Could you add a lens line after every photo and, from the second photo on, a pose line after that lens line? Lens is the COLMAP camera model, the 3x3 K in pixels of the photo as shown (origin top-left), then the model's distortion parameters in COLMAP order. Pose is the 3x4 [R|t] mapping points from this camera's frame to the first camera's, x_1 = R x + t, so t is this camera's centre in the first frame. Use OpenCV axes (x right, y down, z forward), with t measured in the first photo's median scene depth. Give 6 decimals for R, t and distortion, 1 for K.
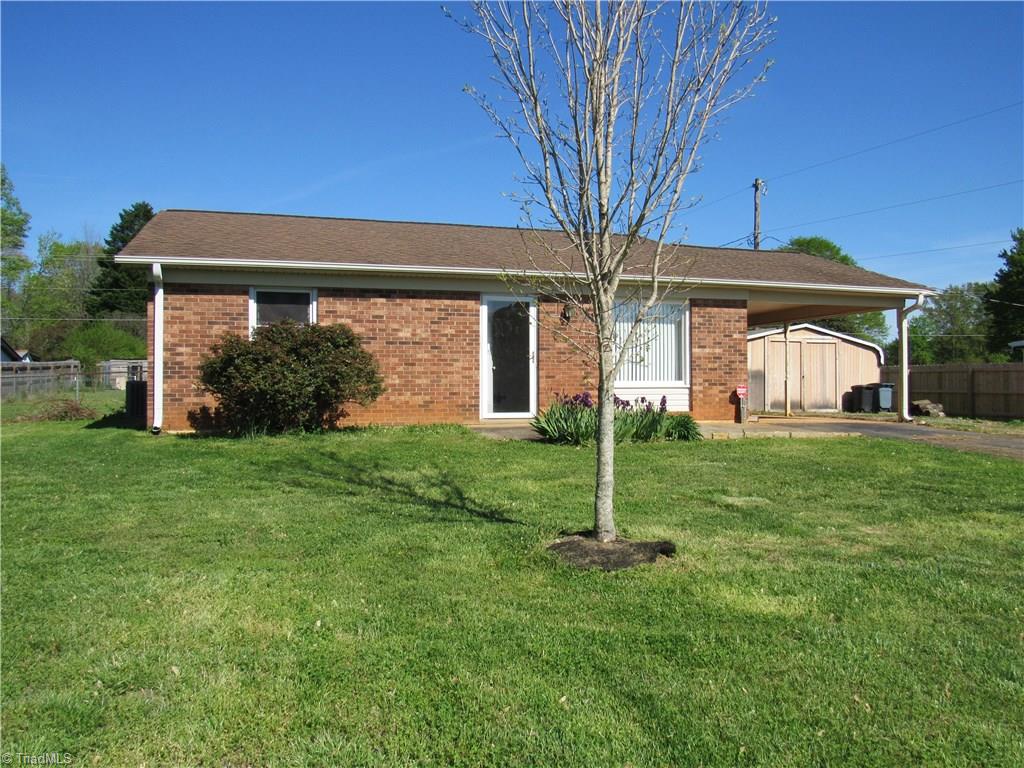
lens RADIAL K [[825.5, 0, 511.3], [0, 825.5, 381.4], [0, 0, 1]] dist [-0.032796, 0.007535]
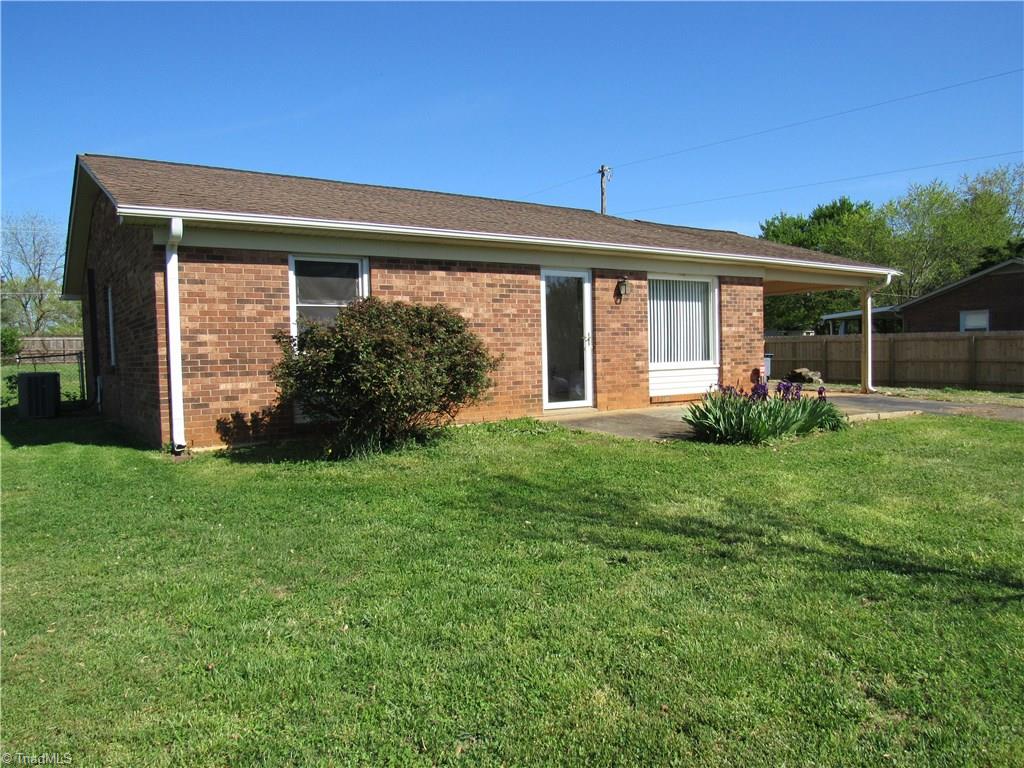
lens RADIAL K [[735.8, 0, 511.4], [0, 735.8, 382.2], [0, 0, 1]] dist [-0.033684, 0.014832]
pose [[0.955823, -0.031265, 0.292274, -0.300438], [0.018118, 0.998703, 0.047583, -0.022727], [-0.293383, -0.040186, 0.955150, 0.262666]]
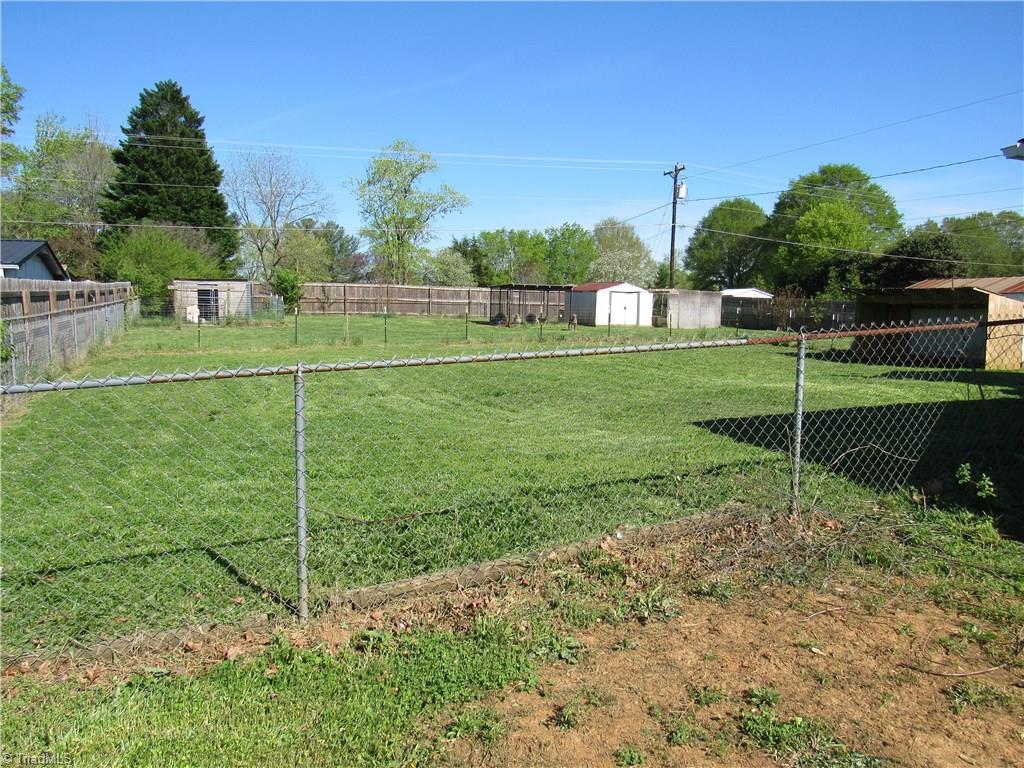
lens RADIAL K [[735.8, 0, 515.2], [0, 735.8, 383.2], [0, 0, 1]] dist [-0.033684, 0.014832]
pose [[0.995758, -0.000175, 0.092011, -0.930529], [-0.009600, 0.994343, 0.105780, -0.030101], [-0.091509, -0.106215, 0.990124, 1.243400]]
